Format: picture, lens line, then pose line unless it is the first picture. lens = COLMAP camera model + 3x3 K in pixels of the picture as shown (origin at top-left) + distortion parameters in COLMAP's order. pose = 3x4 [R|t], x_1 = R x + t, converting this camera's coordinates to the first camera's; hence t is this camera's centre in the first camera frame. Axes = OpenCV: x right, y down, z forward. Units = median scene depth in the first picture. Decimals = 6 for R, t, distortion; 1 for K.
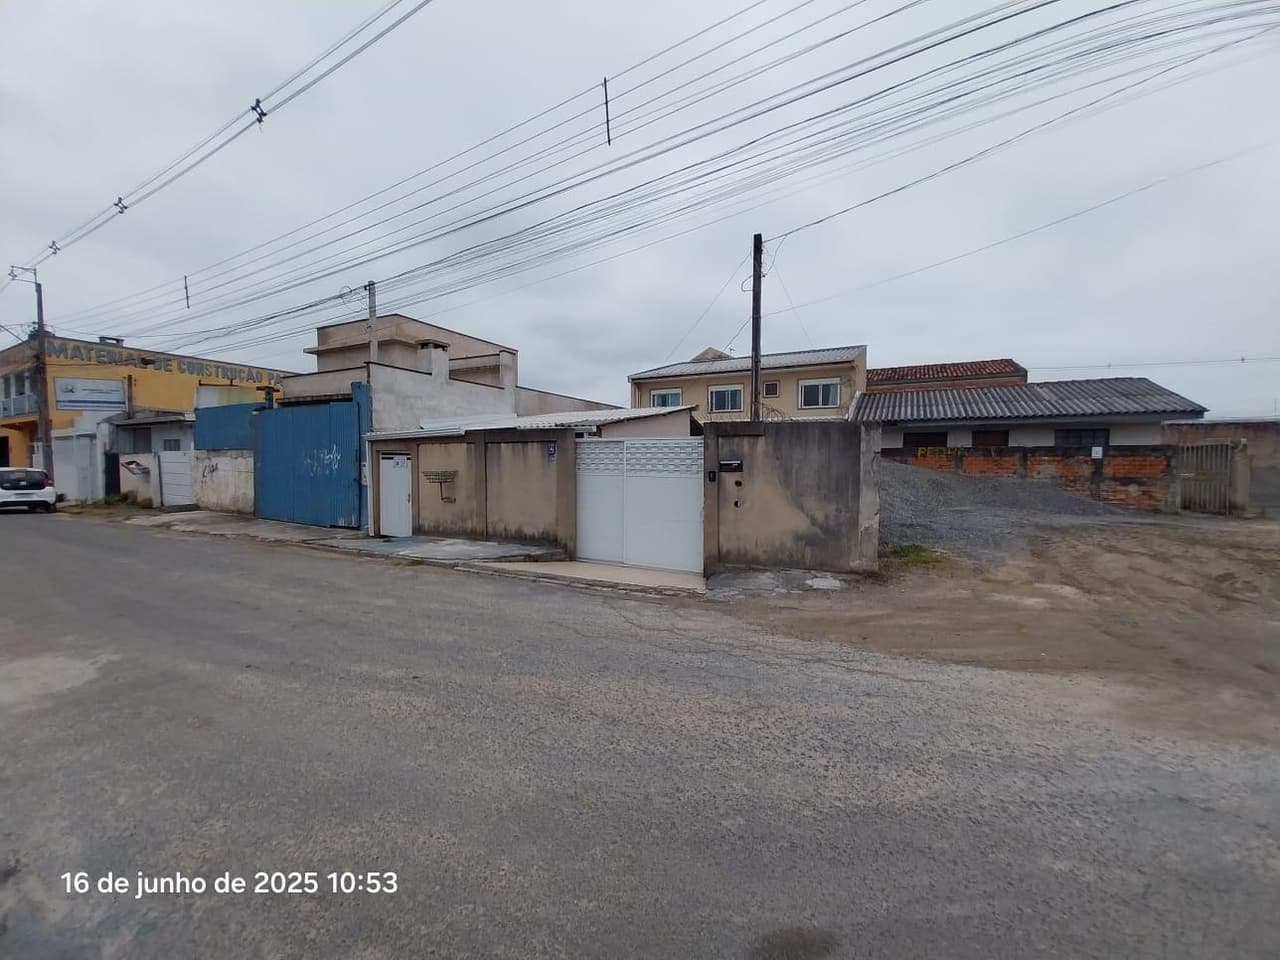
lens RADIAL K [[504.1, 0, 640.3], [0, 504.1, 485.2], [0, 0, 1]] dist [0.025576, -0.016931]
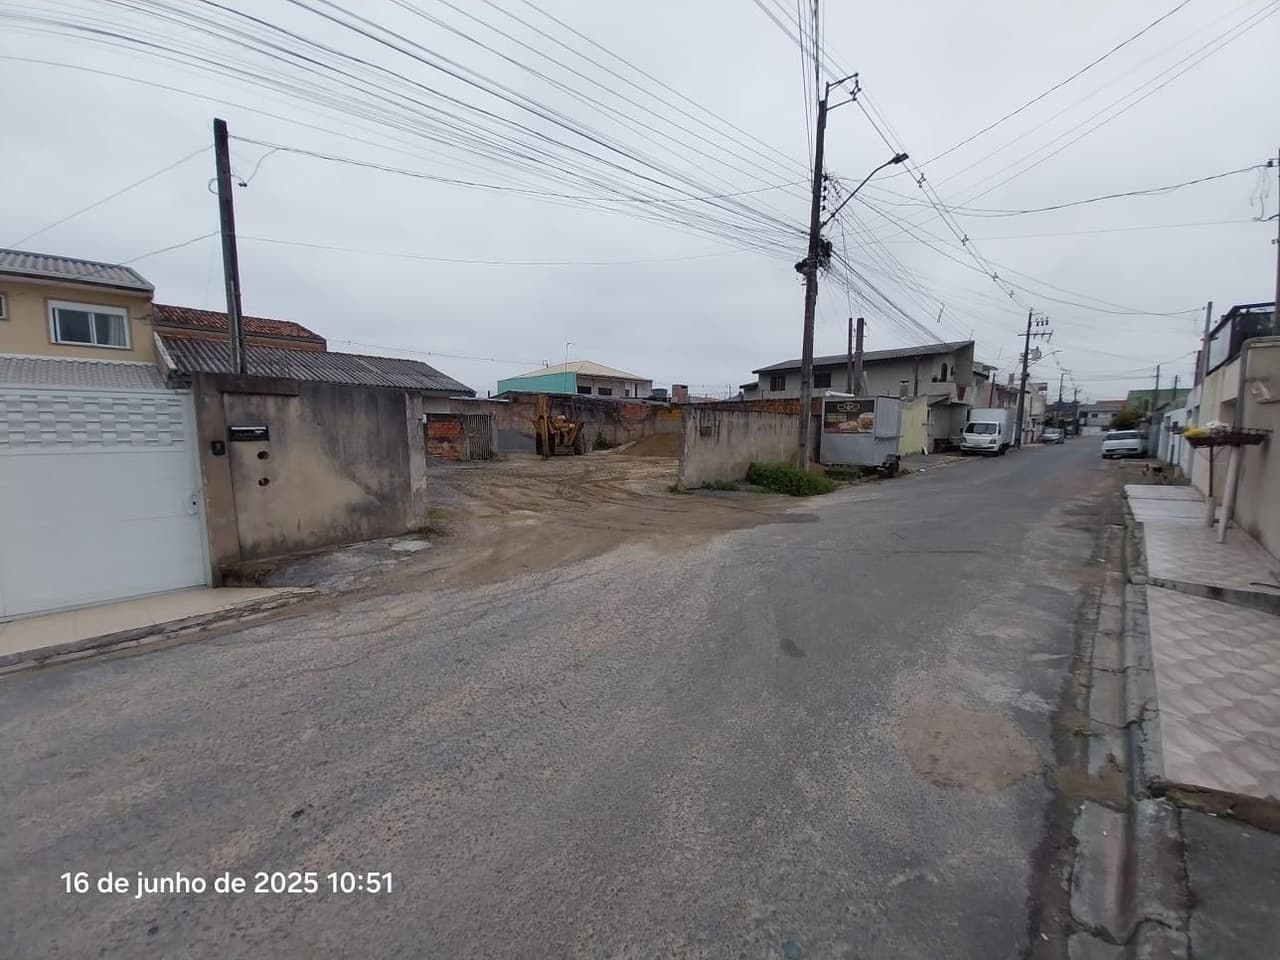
lens RADIAL K [[503.8, 0, 645.6], [0, 503.8, 485.0], [0, 0, 1]] dist [0.018313, -0.012973]
pose [[0.236055, -0.112803, 0.965170, -0.379455], [0.038591, 0.993544, 0.106680, -0.016586], [-0.970973, 0.012064, 0.238885, 0.209242]]
